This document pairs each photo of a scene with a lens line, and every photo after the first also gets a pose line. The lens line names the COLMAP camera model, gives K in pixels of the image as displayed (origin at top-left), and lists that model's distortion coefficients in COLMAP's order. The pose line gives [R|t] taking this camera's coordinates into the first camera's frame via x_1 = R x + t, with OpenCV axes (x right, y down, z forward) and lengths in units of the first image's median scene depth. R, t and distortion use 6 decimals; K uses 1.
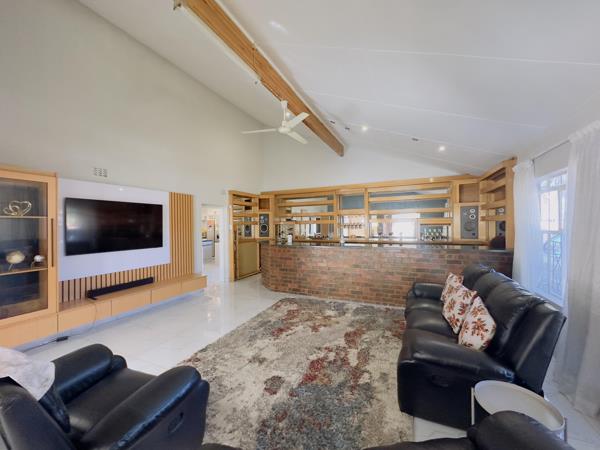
lens RADIAL K [[238.6, 0, 300.0], [0, 238.6, 225.0], [0, 0, 1]] dist [-0.009306, -0.000039]
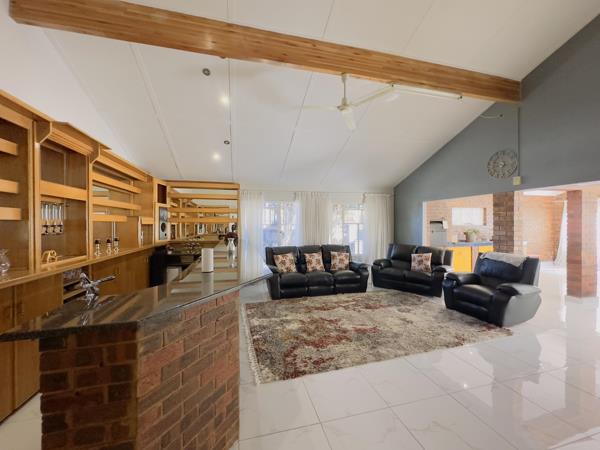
lens RADIAL K [[238.6, 0, 300.0], [0, 238.6, 225.0], [0, 0, 1]] dist [-0.009306, -0.000039]
pose [[-0.634883, 0.009498, 0.772550, -0.656244], [0.011958, 0.999925, -0.002466, 0.009375], [-0.772516, 0.007673, -0.634949, 1.792768]]
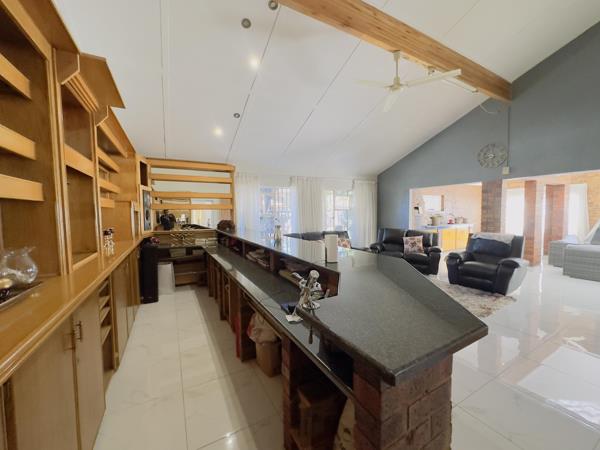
lens RADIAL K [[238.6, 0, 300.0], [0, 238.6, 225.0], [0, 0, 1]] dist [-0.009306, -0.000039]
pose [[-0.803690, -0.010620, 0.594953, -0.311585], [0.023750, 0.998471, 0.049906, 0.016770], [-0.594574, 0.054239, -0.802210, 2.024082]]
